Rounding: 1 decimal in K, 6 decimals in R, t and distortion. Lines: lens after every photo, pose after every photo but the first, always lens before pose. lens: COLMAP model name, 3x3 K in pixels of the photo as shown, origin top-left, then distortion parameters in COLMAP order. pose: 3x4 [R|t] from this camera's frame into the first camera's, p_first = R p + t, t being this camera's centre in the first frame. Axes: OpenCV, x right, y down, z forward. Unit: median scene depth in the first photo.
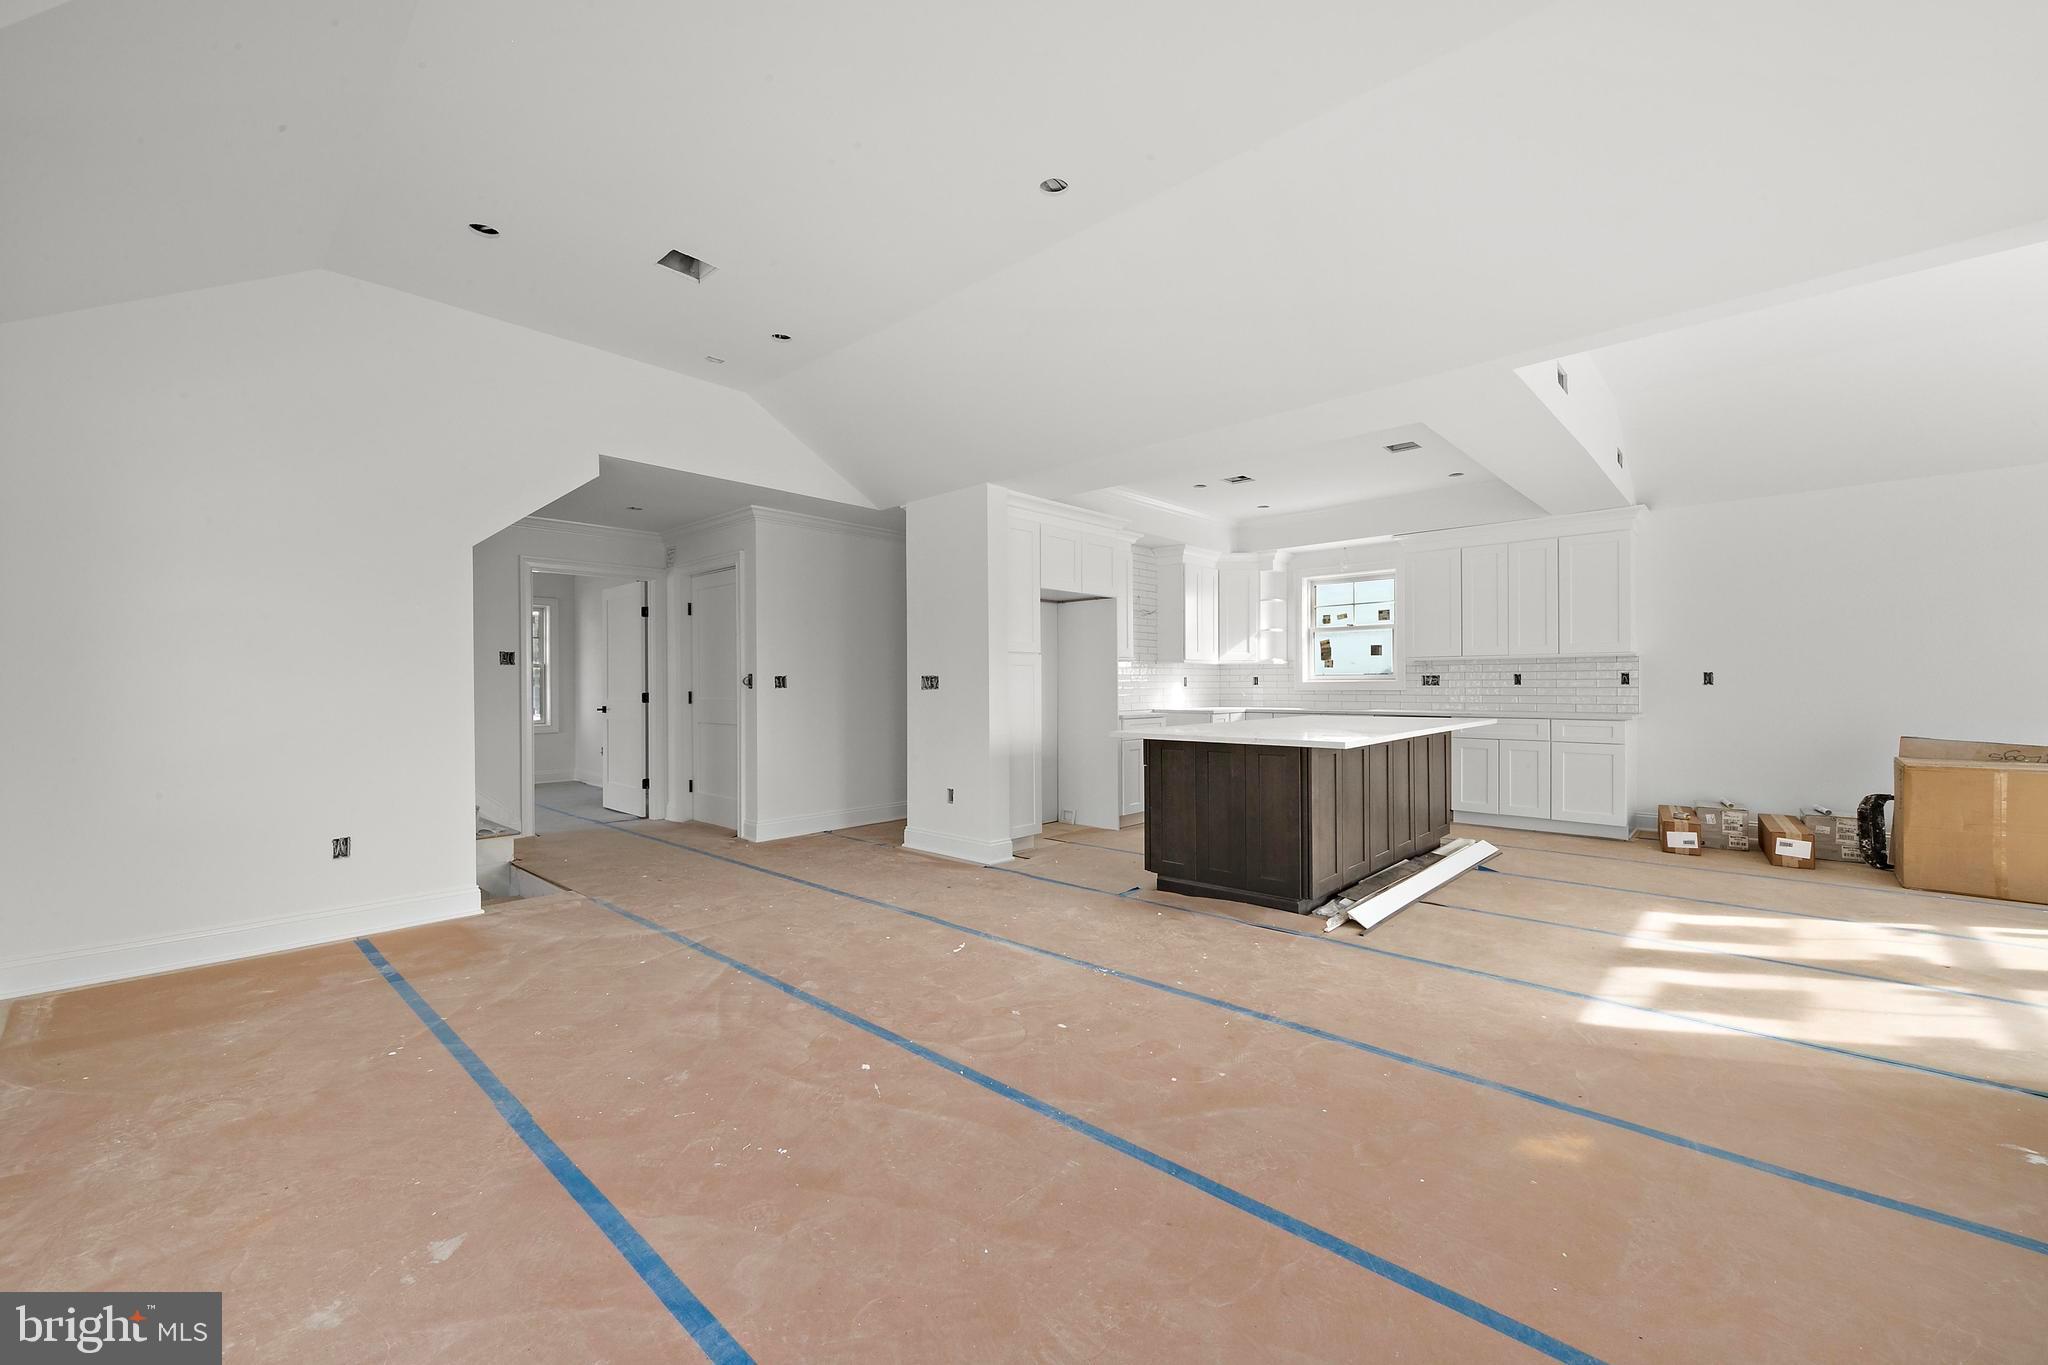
lens RADIAL K [[804.2, 0, 1038.8], [0, 804.2, 684.0], [0, 0, 1]] dist [0.006807, -0.001006]
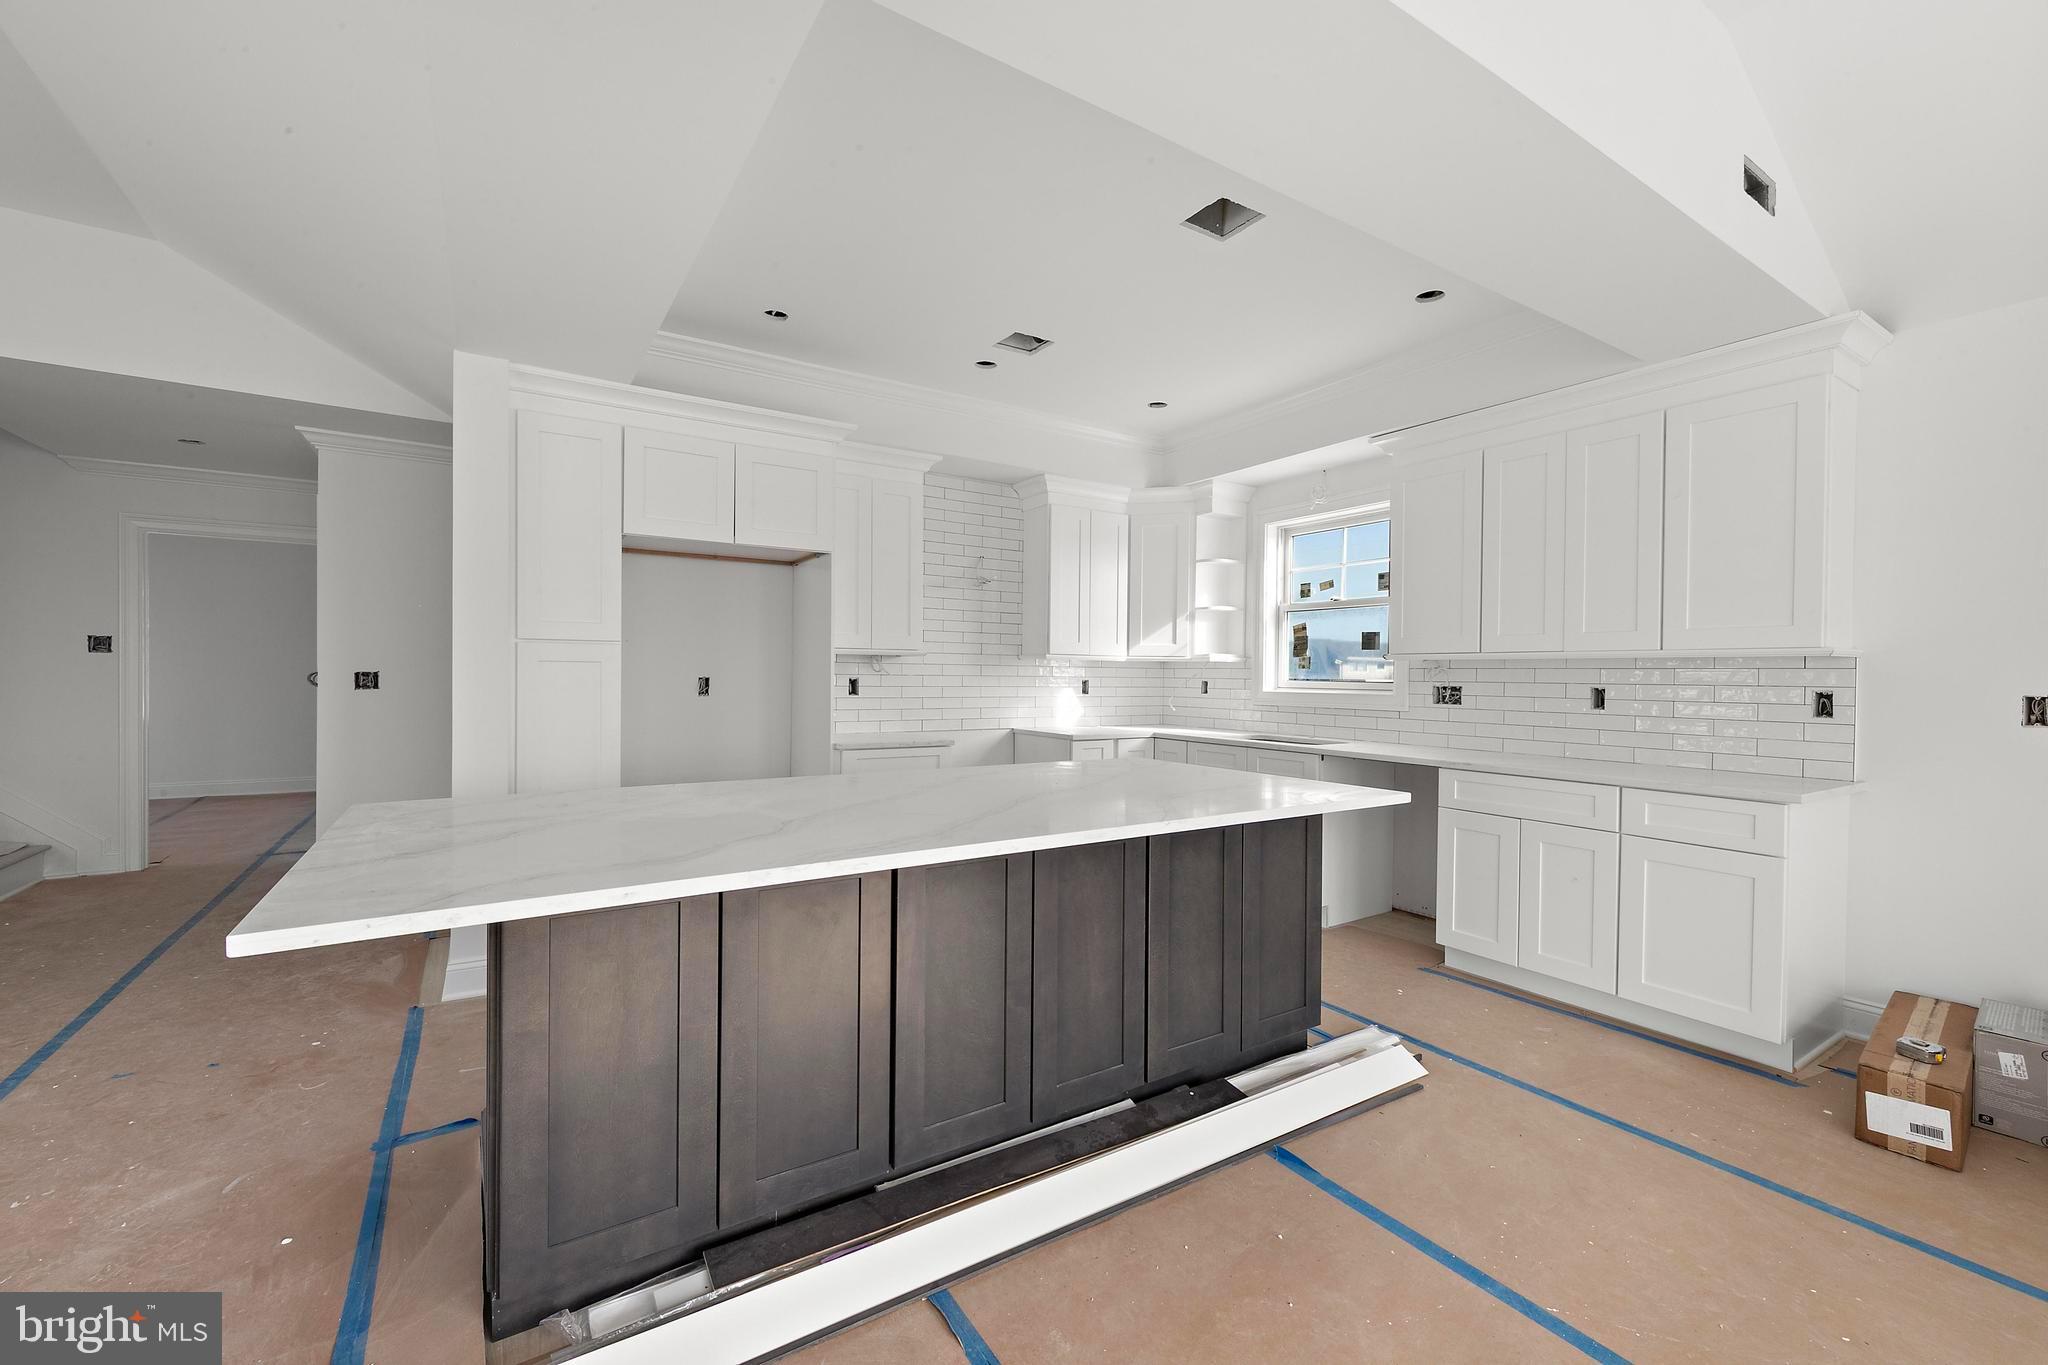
lens RADIAL K [[840.1, 0, 1030.7], [0, 840.1, 679.9], [0, 0, 1]] dist [0.003509, -0.000263]
pose [[0.967399, 0.017716, -0.252636, 0.503318], [-0.016285, 0.999837, 0.007756, -0.021509], [0.252732, -0.003389, 0.967530, 0.512871]]
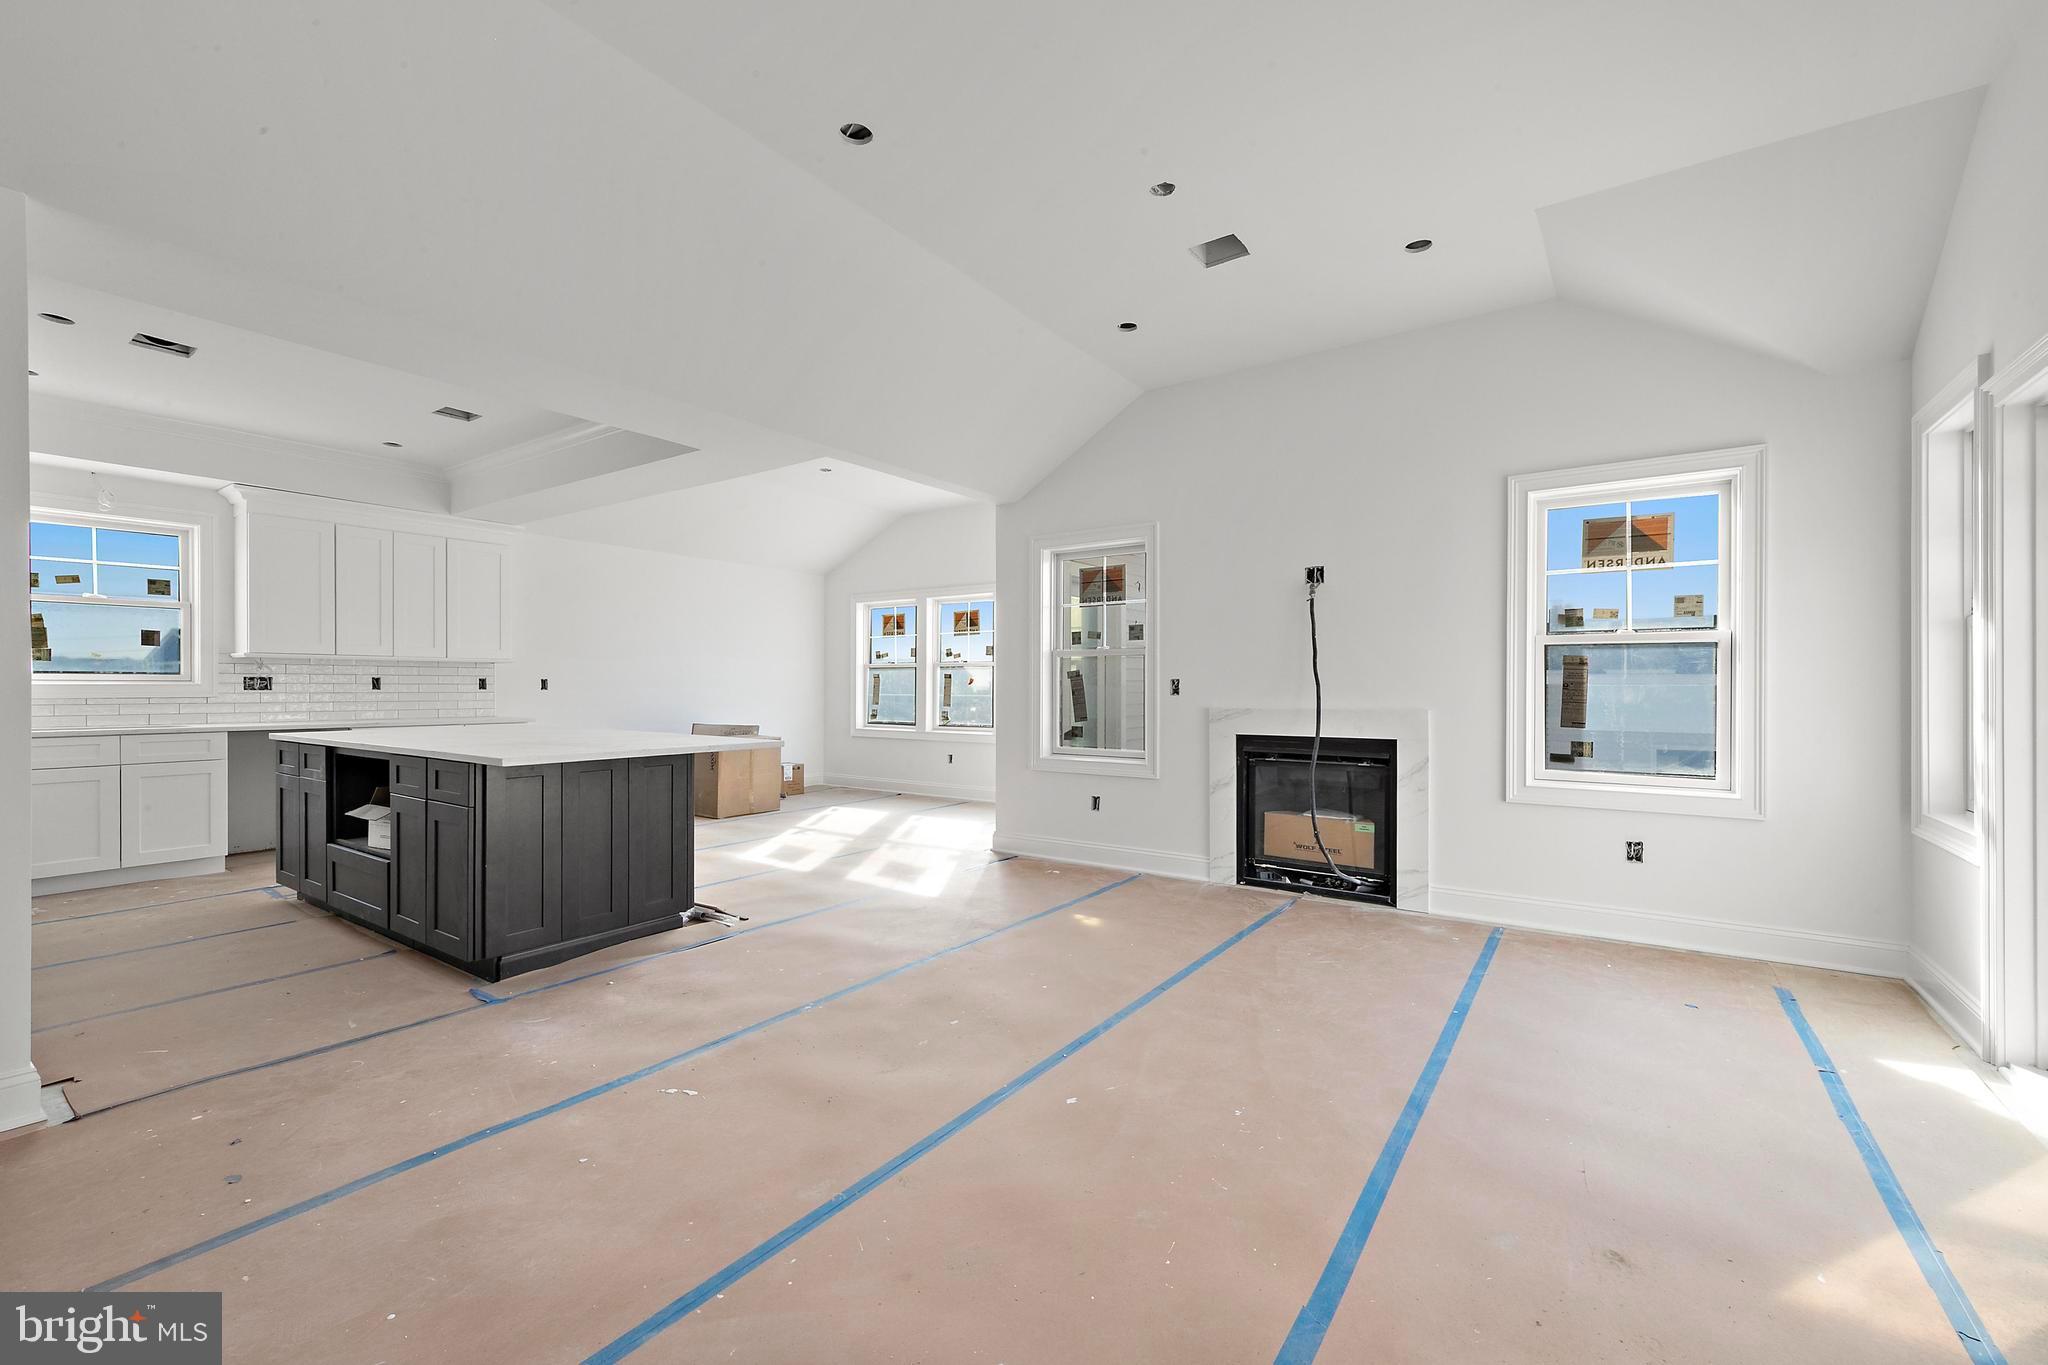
lens RADIAL K [[840.1, 0, 1004.8], [0, 840.1, 688.9], [0, 0, 1]] dist [0.003509, -0.000263]
pose [[-0.111558, 0.003119, 0.993753, -0.544114], [-0.002042, 0.999992, -0.003367, 0.002436], [-0.993756, -0.002405, -0.111550, 0.552441]]
